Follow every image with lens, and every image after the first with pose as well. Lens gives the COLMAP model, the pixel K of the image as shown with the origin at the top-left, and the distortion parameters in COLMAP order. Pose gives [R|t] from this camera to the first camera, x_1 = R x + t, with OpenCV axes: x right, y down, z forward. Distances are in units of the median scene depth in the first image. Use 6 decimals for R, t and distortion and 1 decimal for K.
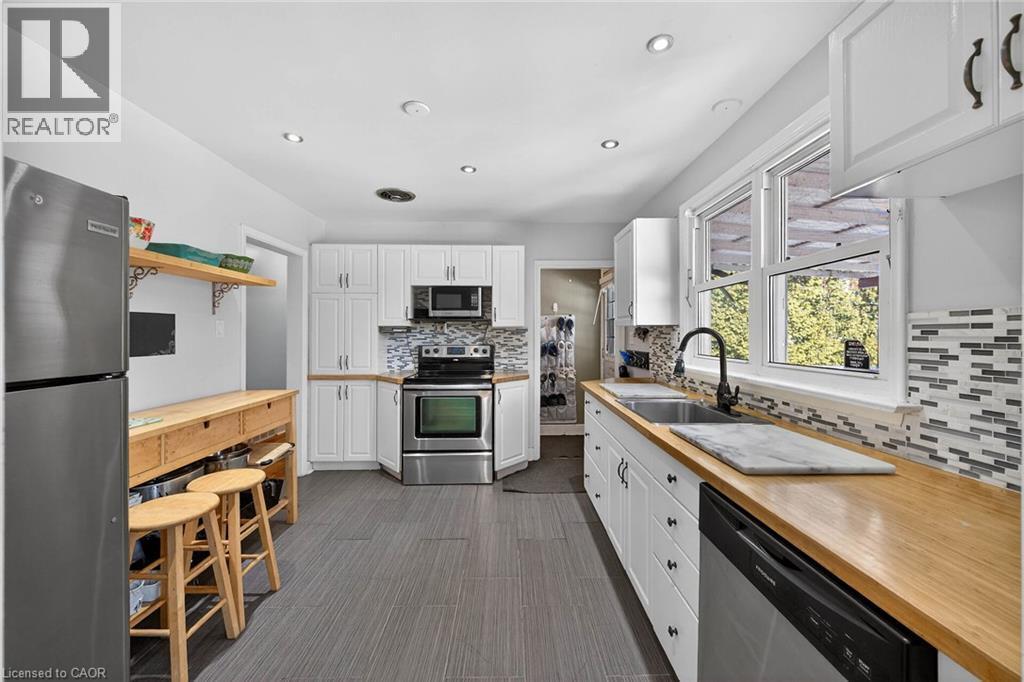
lens RADIAL K [[405.7, 0, 507.1], [0, 405.7, 337.4], [0, 0, 1]] dist [0.000304, 0.000067]
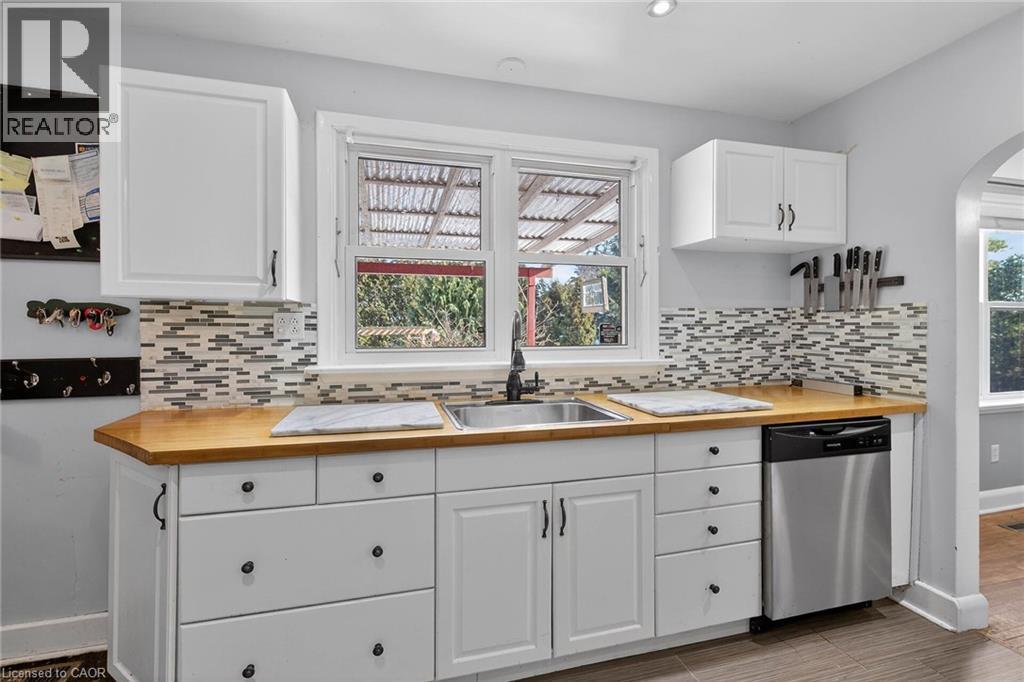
lens RADIAL K [[405.7, 0, 507.1], [0, 405.7, 337.4], [0, 0, 1]] dist [0.000304, 0.000067]
pose [[-0.227890, -0.023868, 0.973394, -0.610427], [0.008727, 0.999609, 0.026554, 0.018028], [-0.973648, 0.014547, -0.227592, 2.197093]]
